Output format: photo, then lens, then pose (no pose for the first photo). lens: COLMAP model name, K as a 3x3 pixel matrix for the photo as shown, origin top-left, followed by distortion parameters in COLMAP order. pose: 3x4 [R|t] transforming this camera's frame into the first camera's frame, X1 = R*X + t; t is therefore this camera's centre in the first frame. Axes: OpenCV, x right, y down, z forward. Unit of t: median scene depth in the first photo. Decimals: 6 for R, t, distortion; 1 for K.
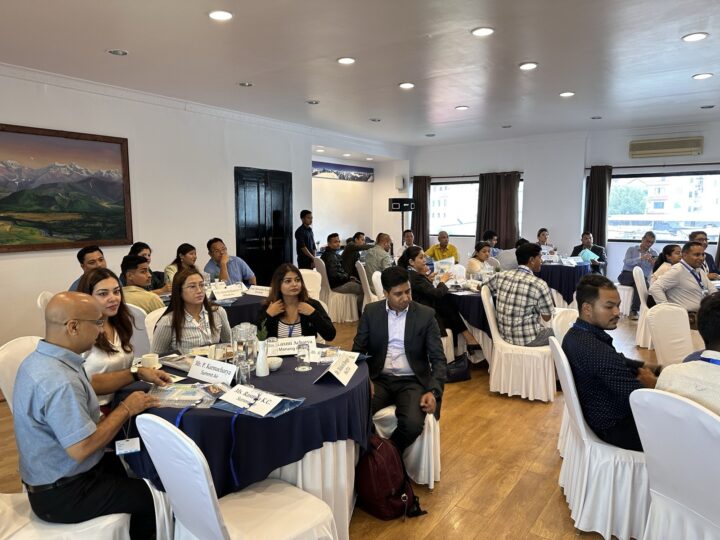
lens RADIAL K [[506.6, 0, 357.7], [0, 506.6, 269.4], [0, 0, 1]] dist [0.073137, -0.092591]
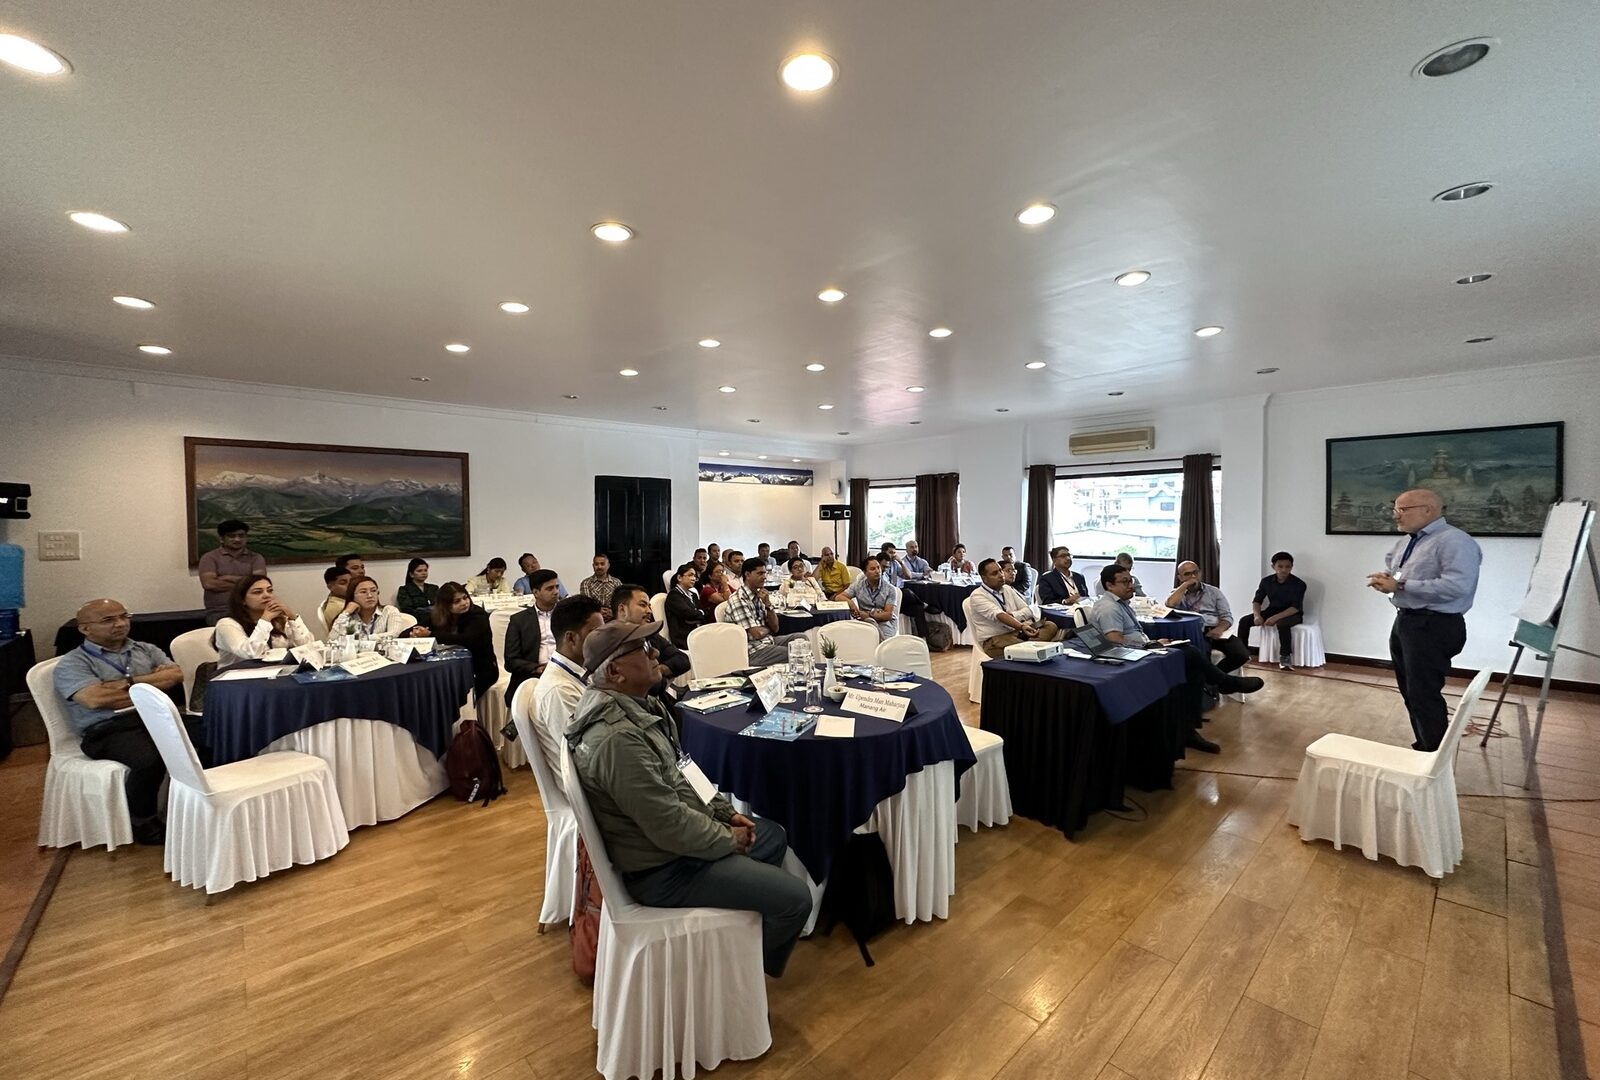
lens RADIAL K [[641.3, 0, 800.0], [0, 641.3, 540.0], [0, 0, 1]] dist [-0.001238, 0.000155]
pose [[0.977613, 0.001782, -0.210405, 0.485368], [-0.018785, 0.996710, -0.078841, 0.008162], [0.209573, 0.081029, 0.974430, -0.100921]]
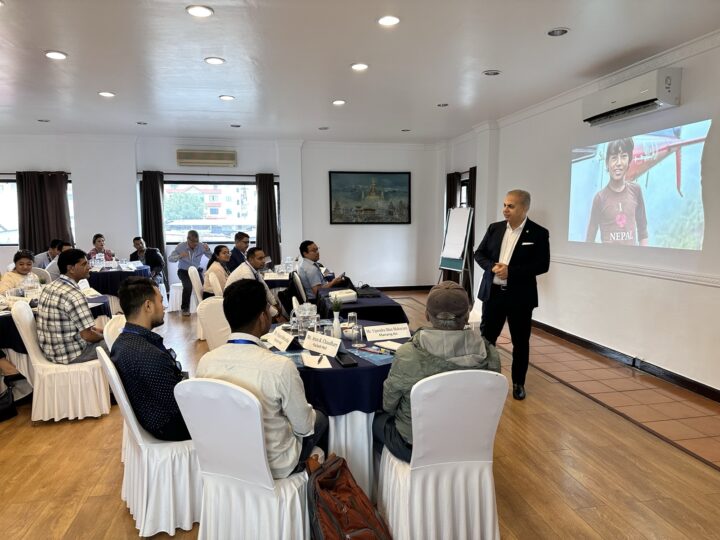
lens RADIAL K [[506.6, 0, 357.7], [0, 506.6, 269.4], [0, 0, 1]] dist [0.073137, -0.092591]
pose [[0.698241, -0.077401, 0.711666, 0.026741], [0.084302, 0.996111, 0.025626, 0.002520], [-0.710882, 0.042101, 0.702050, -0.001208]]
